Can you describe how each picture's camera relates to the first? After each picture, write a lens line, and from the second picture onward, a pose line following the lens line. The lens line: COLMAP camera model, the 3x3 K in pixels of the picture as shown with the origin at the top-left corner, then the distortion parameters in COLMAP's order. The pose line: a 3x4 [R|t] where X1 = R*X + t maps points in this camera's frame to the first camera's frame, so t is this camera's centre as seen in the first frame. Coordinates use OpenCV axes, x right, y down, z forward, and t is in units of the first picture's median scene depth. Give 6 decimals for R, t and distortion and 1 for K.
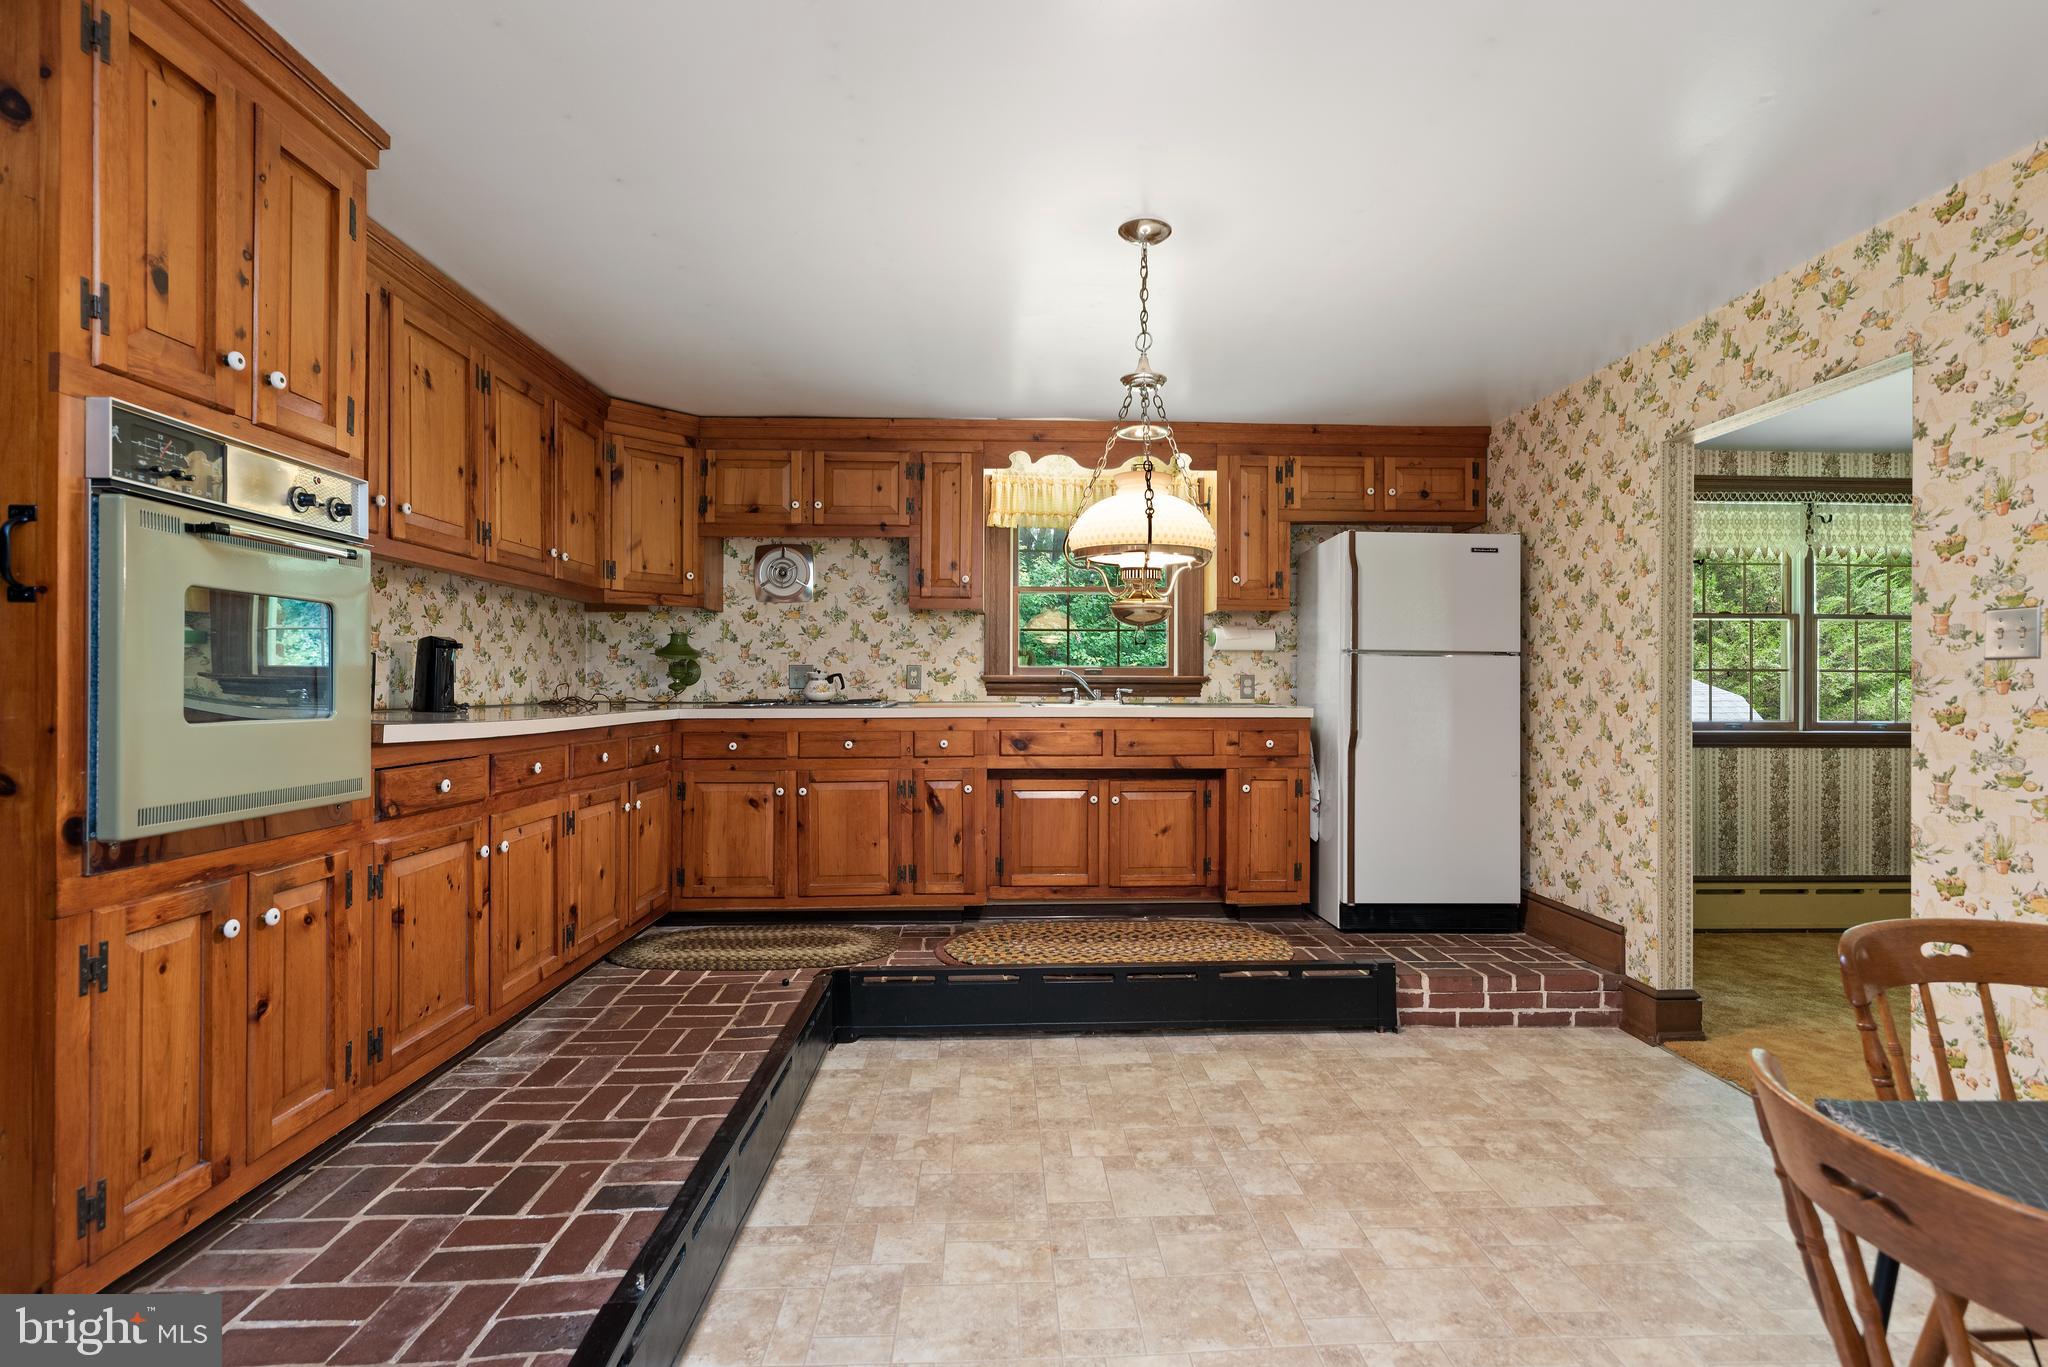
lens RADIAL K [[1003.5, 0, 1028.1], [0, 1003.5, 692.3], [0, 0, 1]] dist [-0.003453, 0.002685]
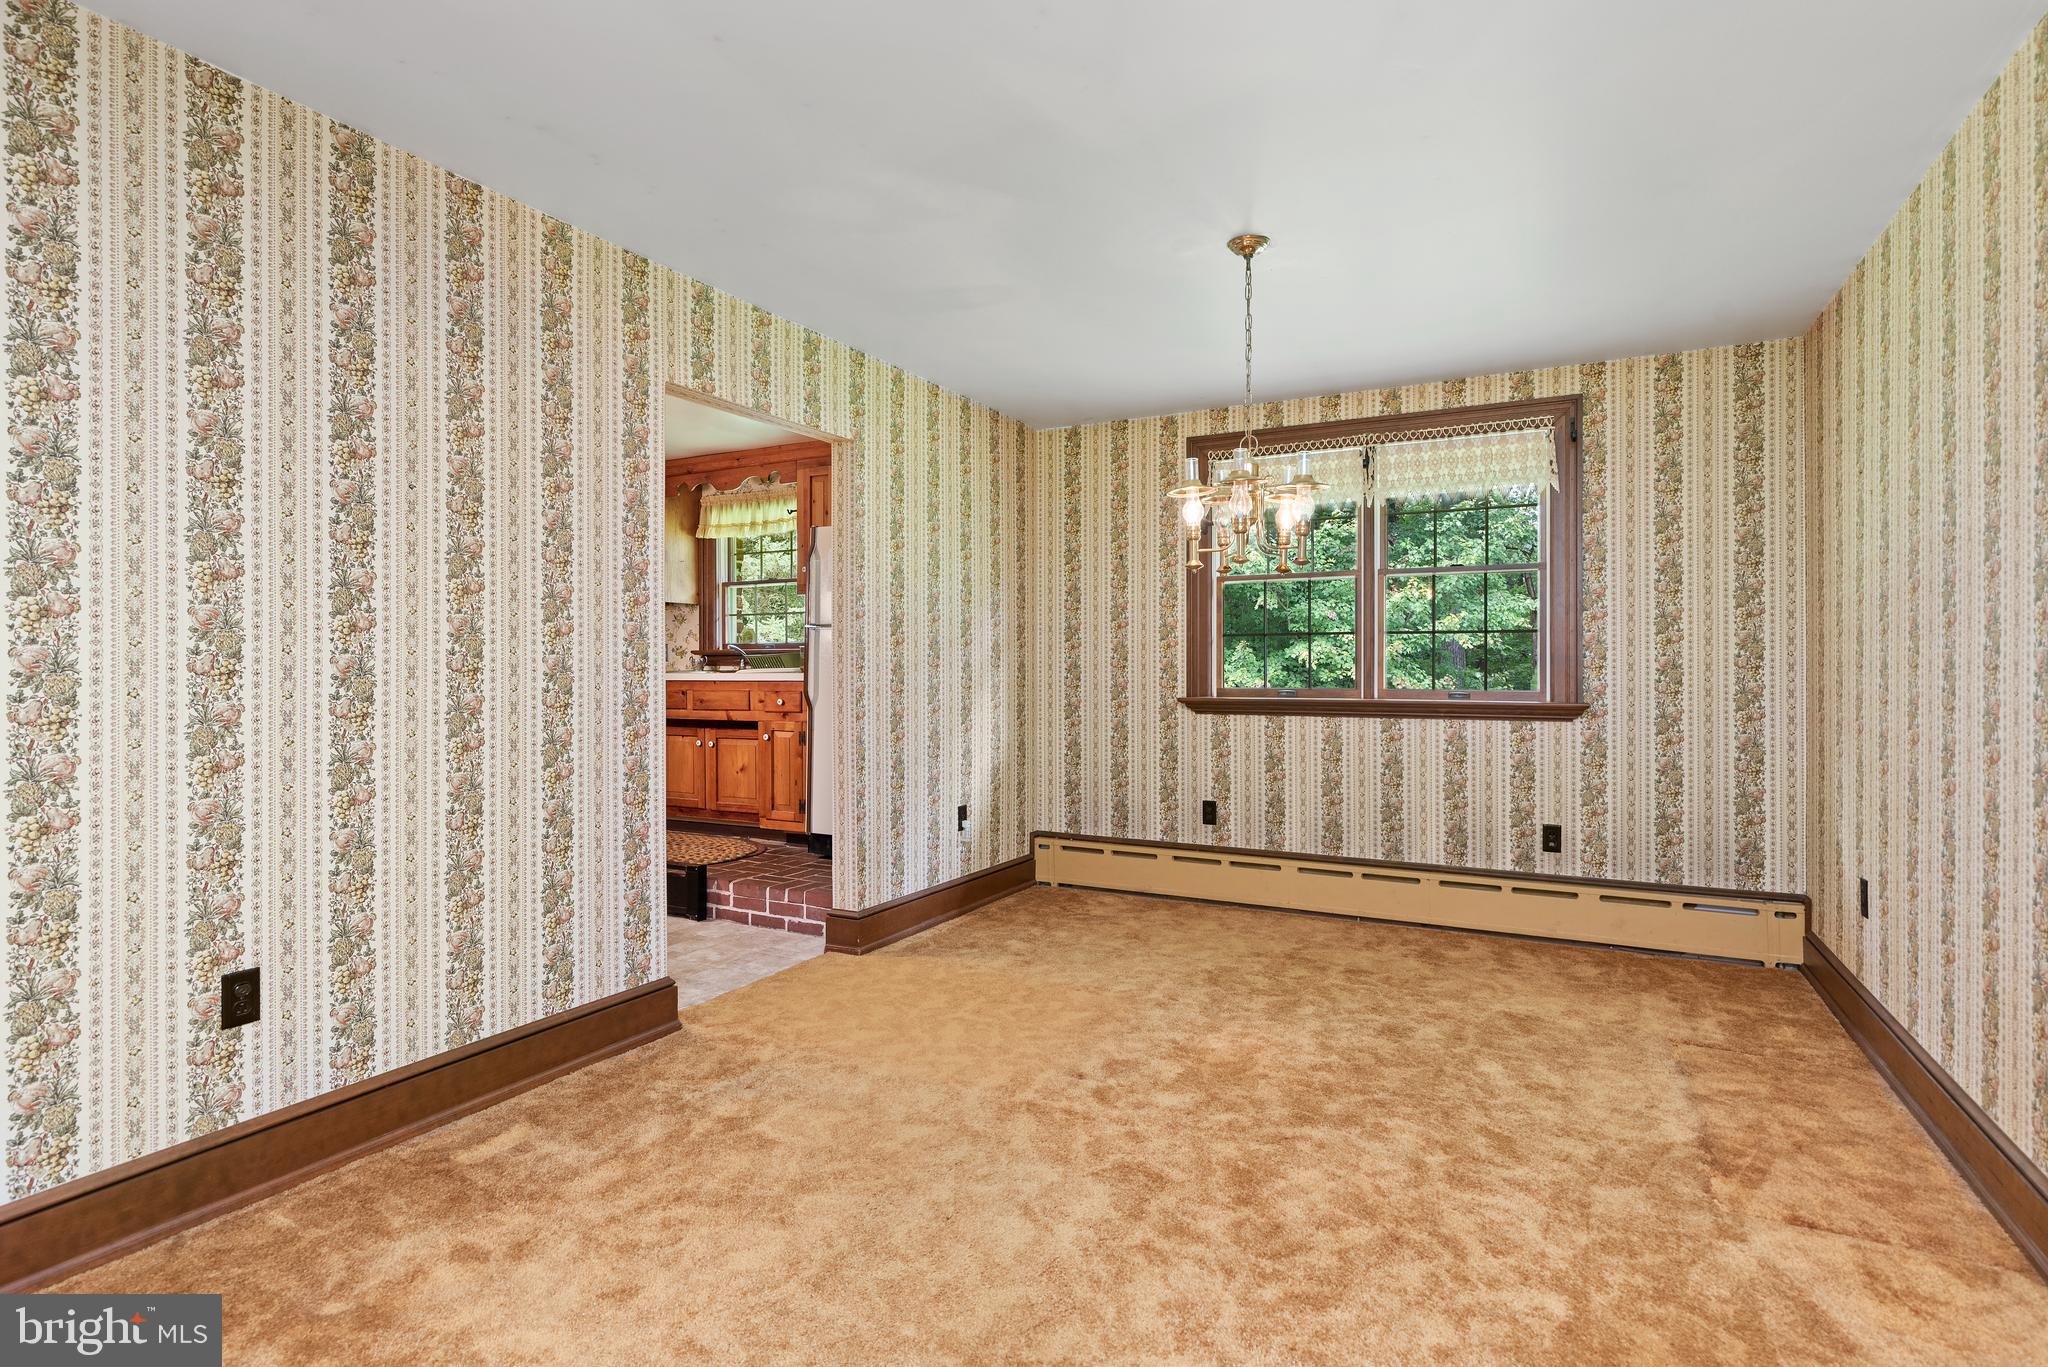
lens RADIAL K [[1003.5, 0, 1016.2], [0, 1003.5, 673.2], [0, 0, 1]] dist [-0.003453, 0.002685]
pose [[0.862437, -0.002520, -0.506158, 0.966230], [0.005737, 0.999972, 0.004797, 0.009259], [0.506132, -0.007041, 0.862427, 0.059479]]
